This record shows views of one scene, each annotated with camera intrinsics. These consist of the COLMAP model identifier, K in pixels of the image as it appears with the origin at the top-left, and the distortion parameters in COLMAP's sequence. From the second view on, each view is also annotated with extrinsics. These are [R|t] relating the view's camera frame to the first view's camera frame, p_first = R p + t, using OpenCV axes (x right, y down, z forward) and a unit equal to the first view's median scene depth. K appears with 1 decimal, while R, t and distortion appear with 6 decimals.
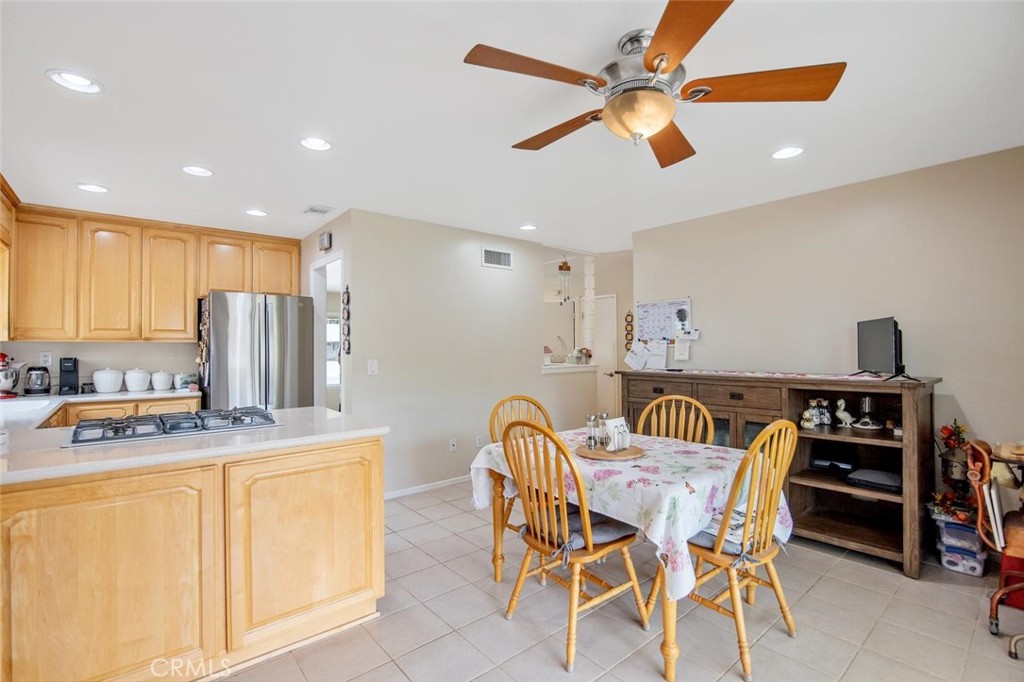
lens RADIAL K [[469.1, 0, 496.4], [0, 469.1, 341.5], [0, 0, 1]] dist [-0.000675, -0.000117]
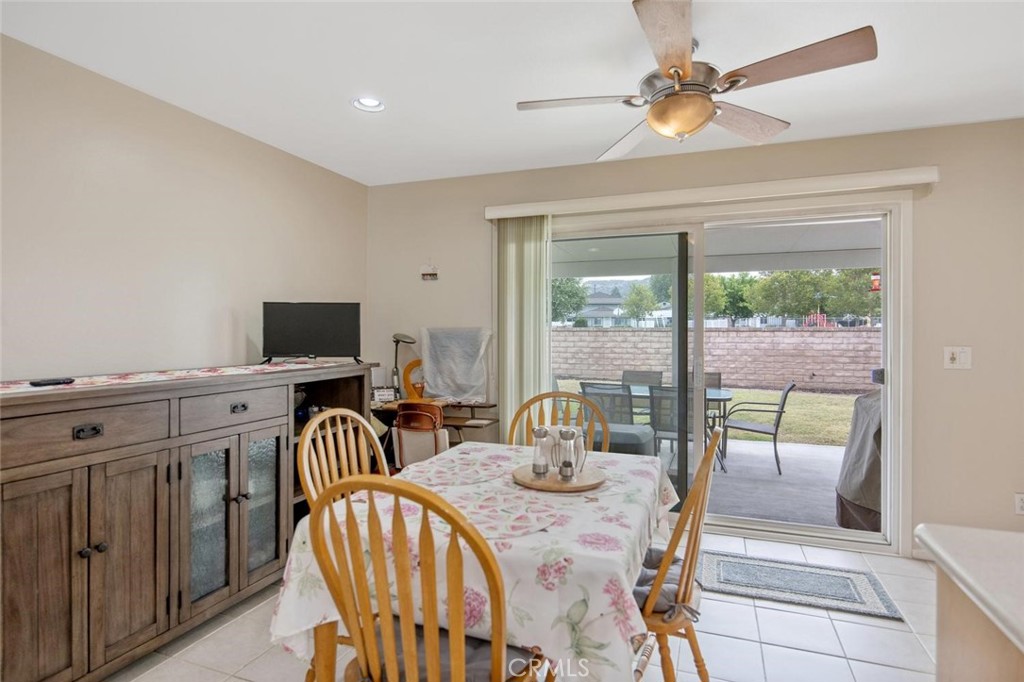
lens RADIAL K [[537.0, 0, 509.4], [0, 537.0, 331.7], [0, 0, 1]] dist [-0.004691, -0.000835]
pose [[-0.512674, 0.004724, 0.858570, -0.247515], [-0.010771, 0.999871, -0.011933, 0.015808], [-0.858516, -0.015365, -0.512557, 0.880970]]
